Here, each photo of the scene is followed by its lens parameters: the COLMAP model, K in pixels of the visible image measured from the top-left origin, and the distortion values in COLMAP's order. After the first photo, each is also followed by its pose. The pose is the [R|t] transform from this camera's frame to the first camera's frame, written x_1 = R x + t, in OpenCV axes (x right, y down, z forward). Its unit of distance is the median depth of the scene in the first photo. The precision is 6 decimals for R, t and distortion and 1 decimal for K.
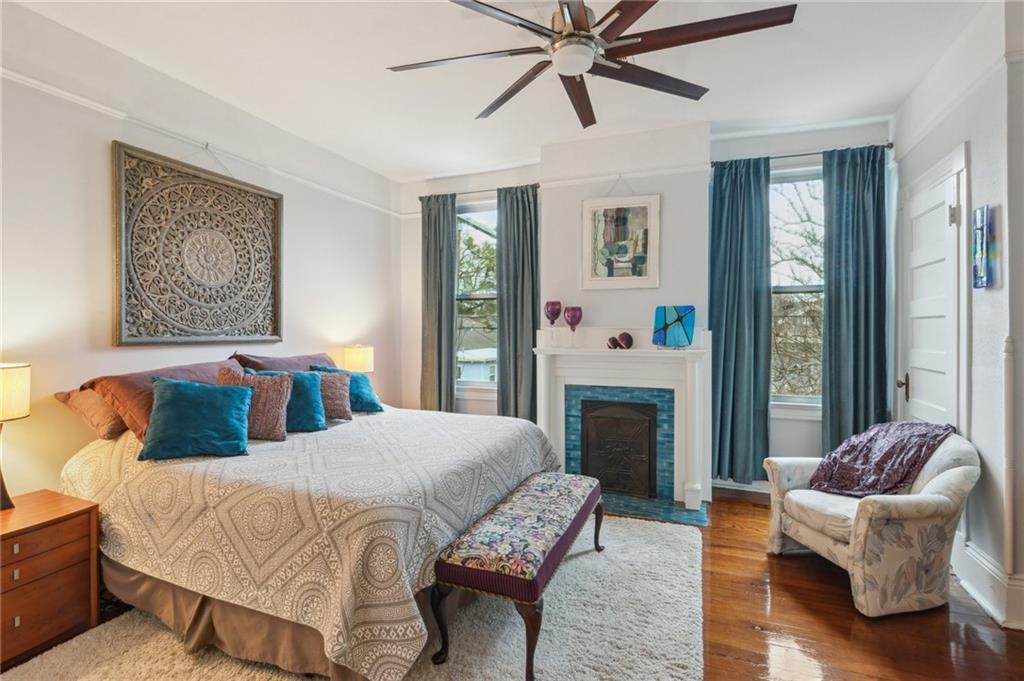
lens RADIAL K [[474.7, 0, 515.6], [0, 474.7, 339.2], [0, 0, 1]] dist [-0.014588, -0.000059]
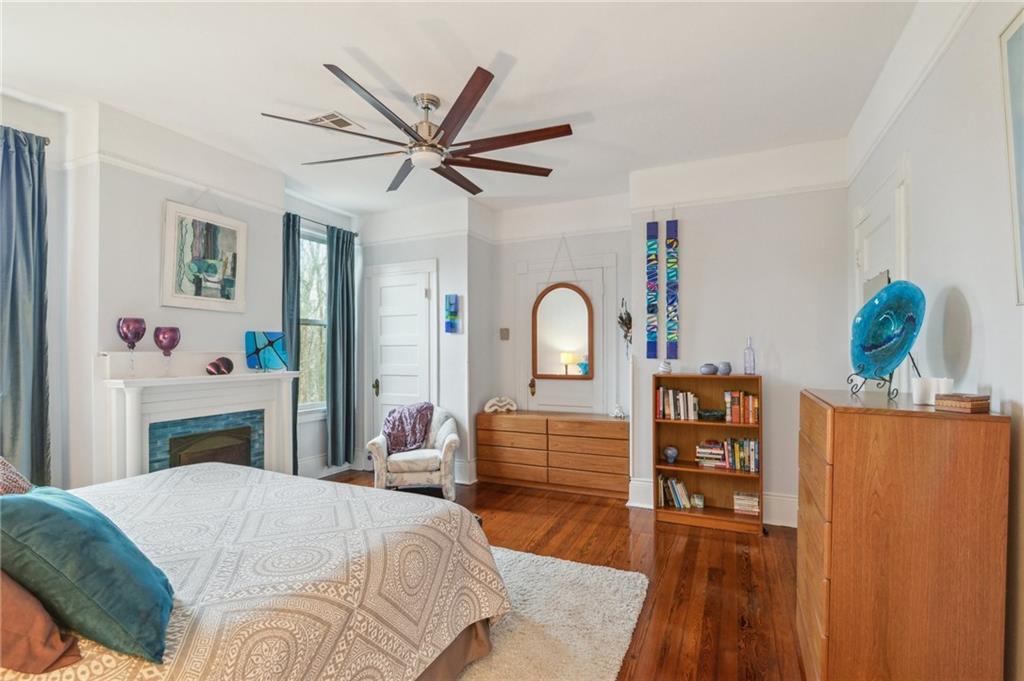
lens RADIAL K [[474.7, 0, 515.6], [0, 474.7, 339.2], [0, 0, 1]] dist [-0.014588, -0.000059]
pose [[0.052502, 0.020854, 0.998403, -0.676283], [0.022888, 0.999494, -0.022081, -0.015176], [-0.998358, 0.024011, 0.051998, 0.356602]]
